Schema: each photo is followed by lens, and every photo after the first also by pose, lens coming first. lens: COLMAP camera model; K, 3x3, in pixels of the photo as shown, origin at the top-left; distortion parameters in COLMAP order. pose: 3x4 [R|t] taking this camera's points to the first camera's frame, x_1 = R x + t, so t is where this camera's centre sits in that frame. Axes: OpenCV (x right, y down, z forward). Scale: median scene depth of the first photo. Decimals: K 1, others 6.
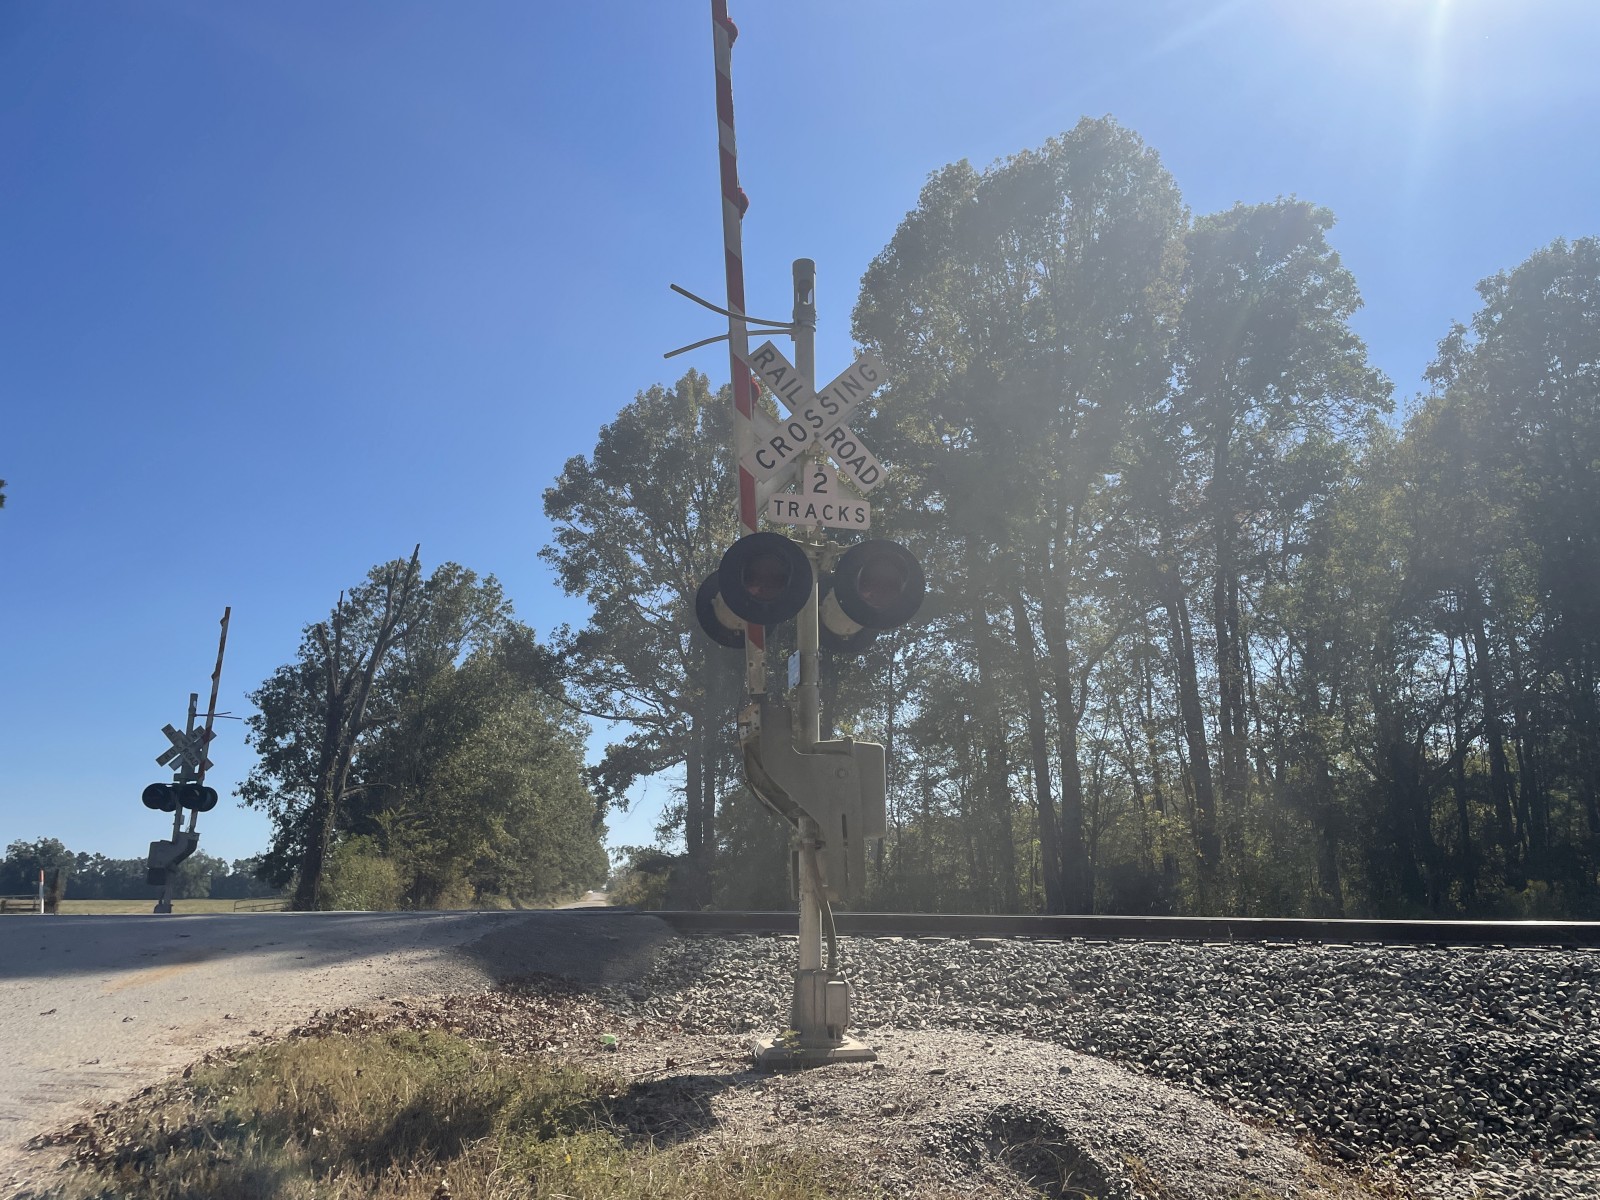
lens RADIAL K [[1239.7, 0, 811.2], [0, 1239.7, 589.2], [0, 0, 1]] dist [0.096359, -0.118539]
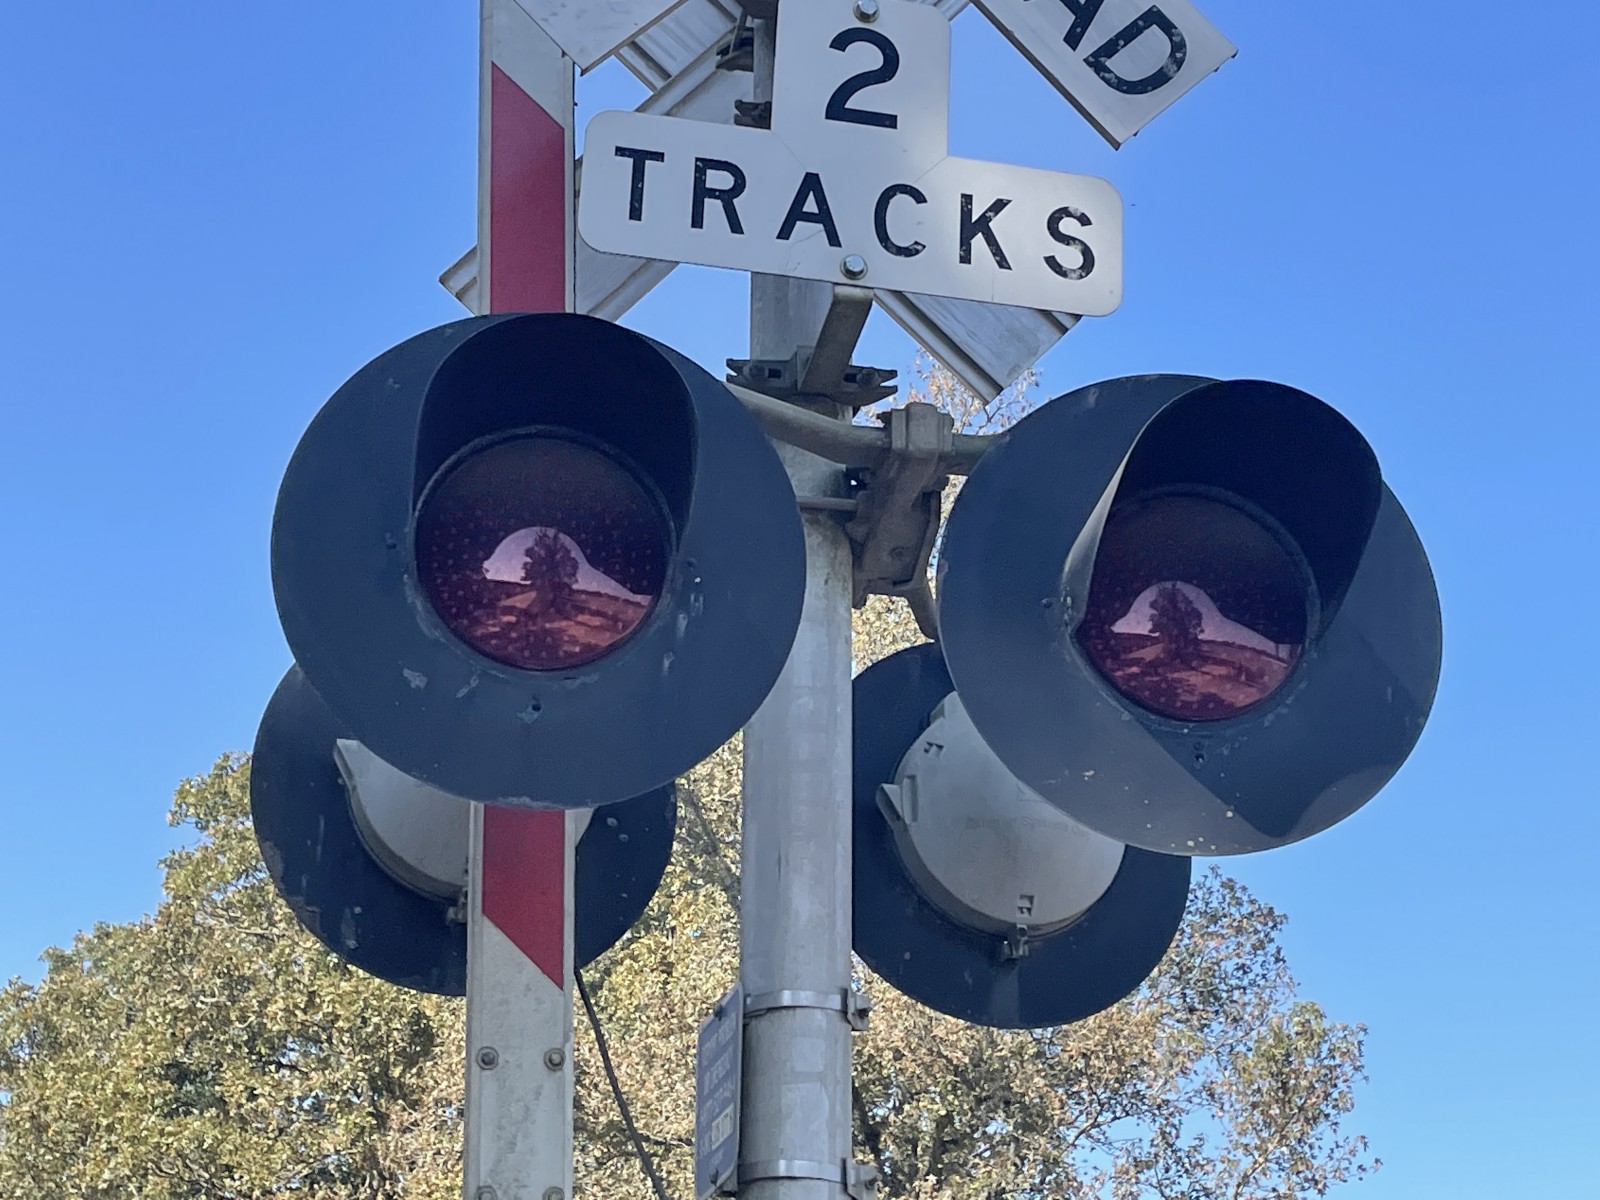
lens RADIAL K [[2836.6, 0, 730.7], [0, 2836.6, 595.7], [0, 0, 1]] dist [0.140418, 0.000000]
pose [[0.999769, -0.003464, -0.021193, -0.003409], [0.000628, 0.991197, -0.132393, 0.052395], [0.021466, 0.132350, 0.990971, 0.578017]]
